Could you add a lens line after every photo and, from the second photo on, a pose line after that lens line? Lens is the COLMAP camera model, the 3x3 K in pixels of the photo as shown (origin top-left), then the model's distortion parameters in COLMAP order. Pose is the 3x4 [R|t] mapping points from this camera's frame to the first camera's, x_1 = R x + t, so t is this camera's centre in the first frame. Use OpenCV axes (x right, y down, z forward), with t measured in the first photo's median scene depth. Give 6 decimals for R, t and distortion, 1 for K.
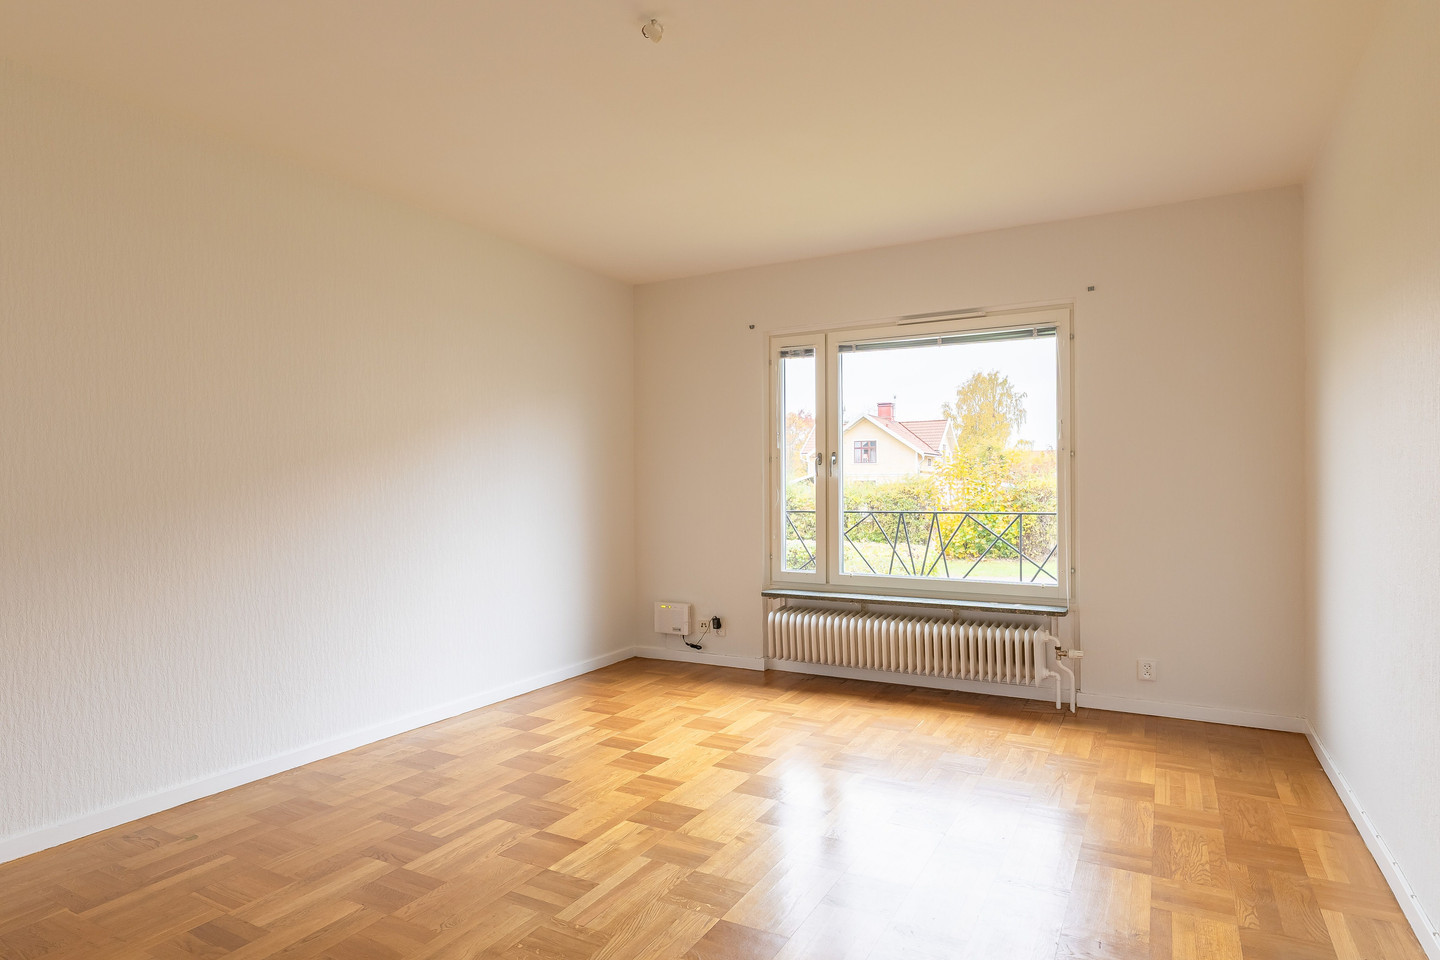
lens RADIAL K [[812.5, 0, 710.0], [0, 812.5, 484.1], [0, 0, 1]] dist [0.002103, -0.003298]
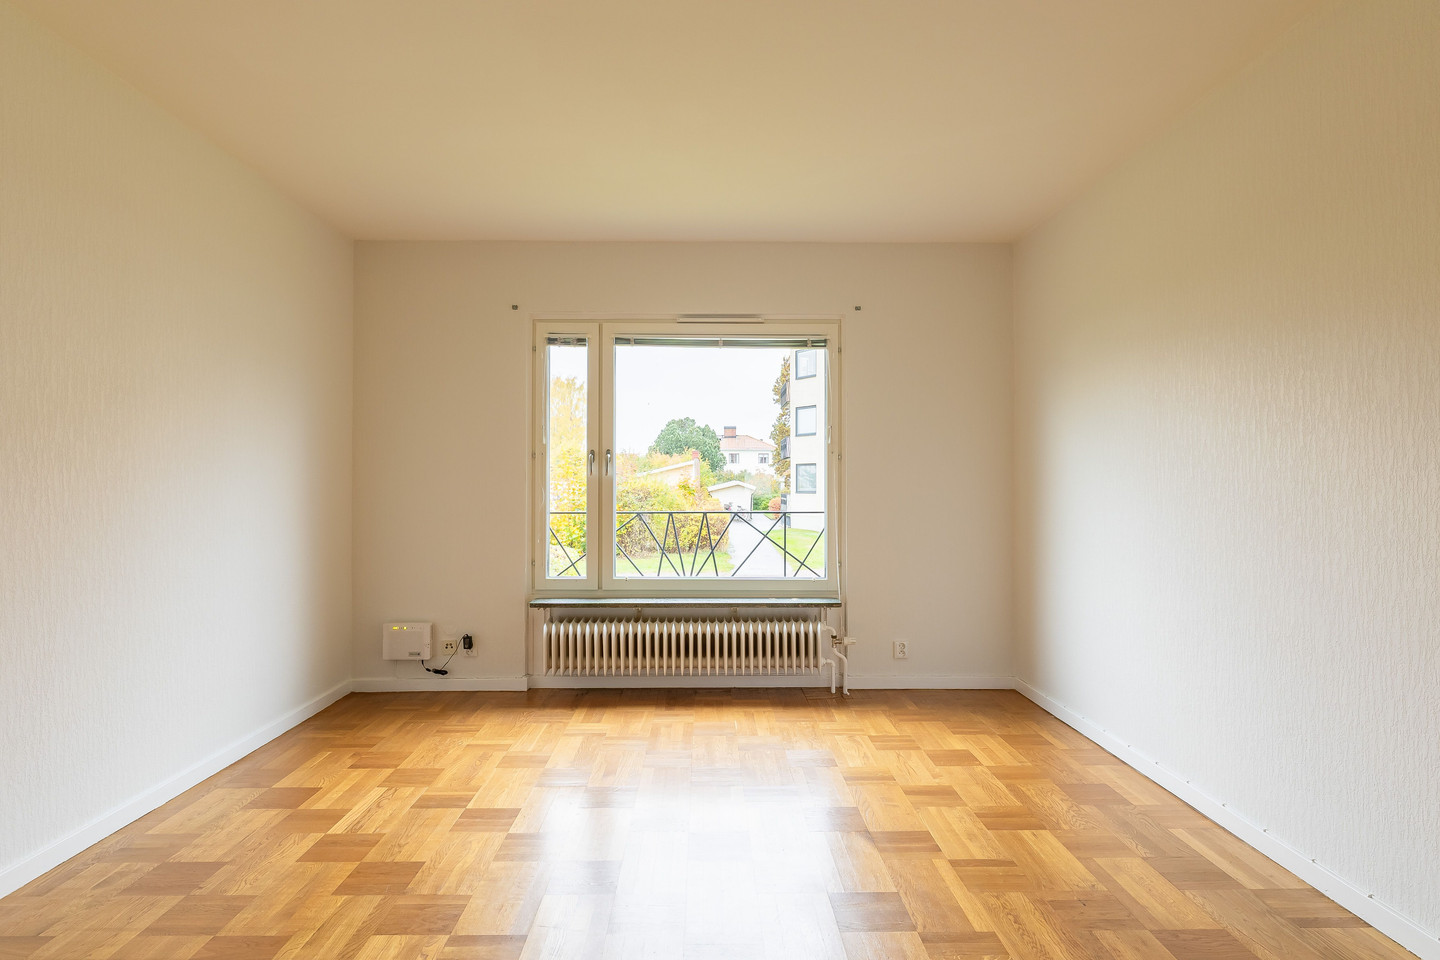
lens RADIAL K [[812.5, 0, 718.4], [0, 812.5, 476.6], [0, 0, 1]] dist [0.002103, -0.003298]
pose [[0.866645, 0.011520, 0.498793, -0.227610], [-0.006736, 0.999912, -0.011390, 0.002213], [-0.498880, 0.006512, 0.866646, 0.129107]]
